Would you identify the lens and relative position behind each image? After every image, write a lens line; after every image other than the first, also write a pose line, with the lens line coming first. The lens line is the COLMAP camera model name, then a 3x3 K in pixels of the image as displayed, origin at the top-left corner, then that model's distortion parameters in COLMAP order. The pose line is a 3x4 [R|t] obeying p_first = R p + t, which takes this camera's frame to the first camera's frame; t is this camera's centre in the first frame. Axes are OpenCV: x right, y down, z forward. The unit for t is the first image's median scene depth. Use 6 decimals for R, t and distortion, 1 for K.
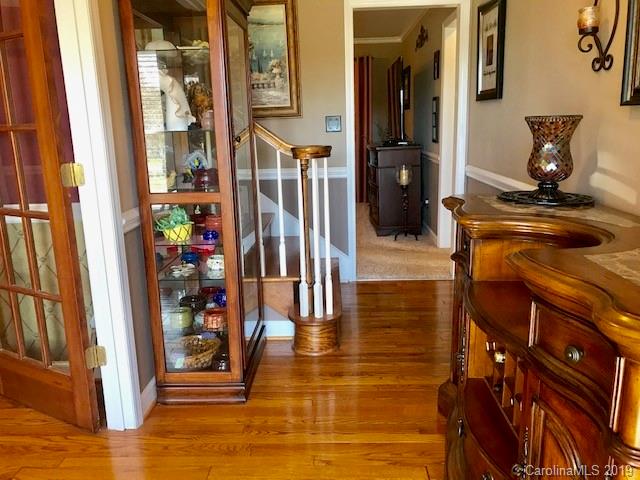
lens RADIAL K [[524.4, 0, 319.7], [0, 524.4, 237.5], [0, 0, 1]] dist [0.011985, 0.004420]
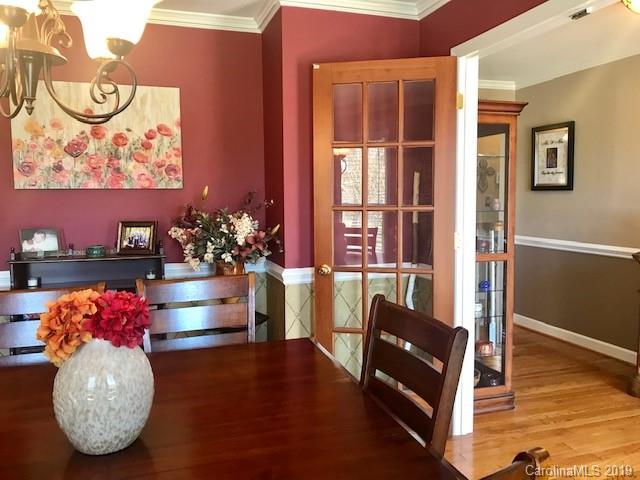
lens RADIAL K [[524.4, 0, 320.6], [0, 524.4, 240.9], [0, 0, 1]] dist [0.011985, 0.004420]
pose [[0.938501, -0.007188, 0.345203, -1.061700], [0.056027, 0.989703, -0.131712, 0.039994], [-0.340701, 0.142953, 0.929240, -0.142485]]
